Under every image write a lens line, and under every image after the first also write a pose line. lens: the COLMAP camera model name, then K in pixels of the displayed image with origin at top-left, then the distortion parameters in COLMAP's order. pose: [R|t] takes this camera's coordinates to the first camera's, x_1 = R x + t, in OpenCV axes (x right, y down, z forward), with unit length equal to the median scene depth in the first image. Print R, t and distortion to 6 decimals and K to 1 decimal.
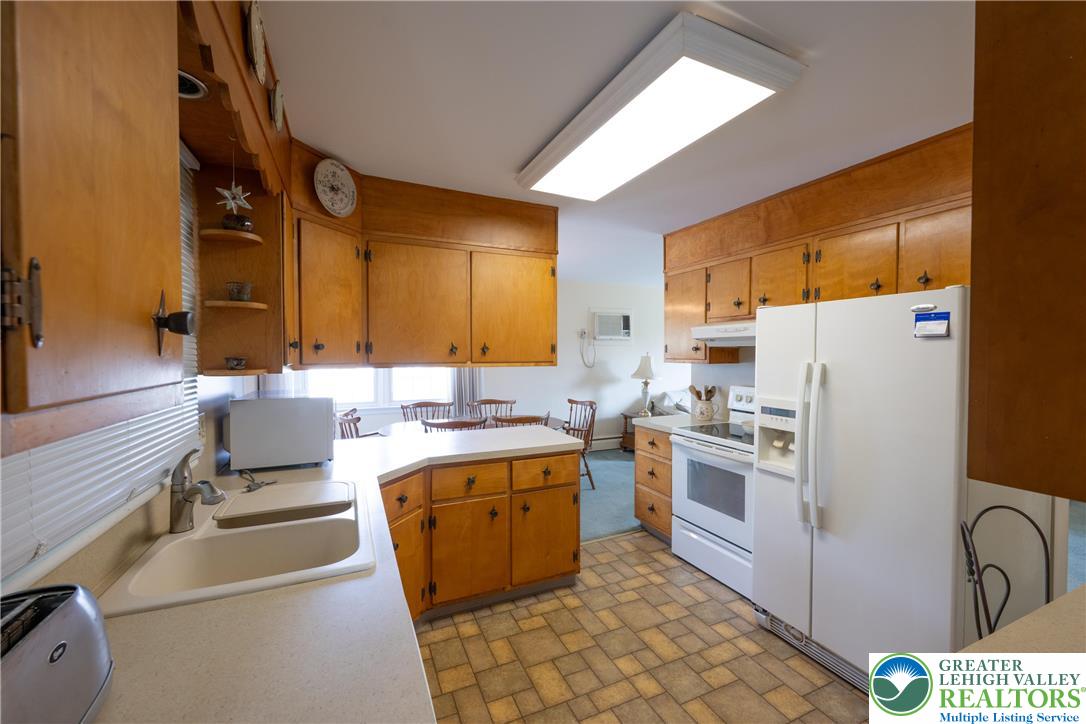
lens RADIAL K [[434.4, 0, 538.8], [0, 434.4, 361.6], [0, 0, 1]] dist [-0.000017, 0.000220]
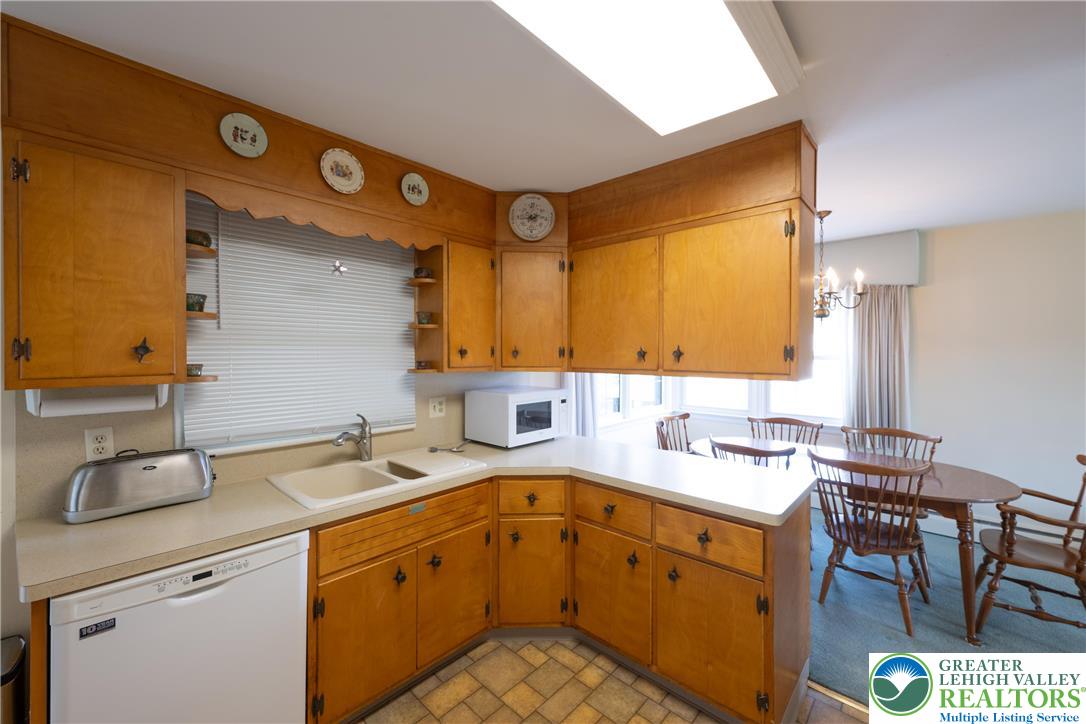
lens RADIAL K [[434.4, 0, 537.0], [0, 434.4, 354.0], [0, 0, 1]] dist [-0.000017, 0.000220]
pose [[0.372975, 0.003406, -0.927835, 0.565094], [-0.018012, 0.999831, -0.003571, -0.023118], [0.927666, 0.018044, 0.372974, 0.525539]]
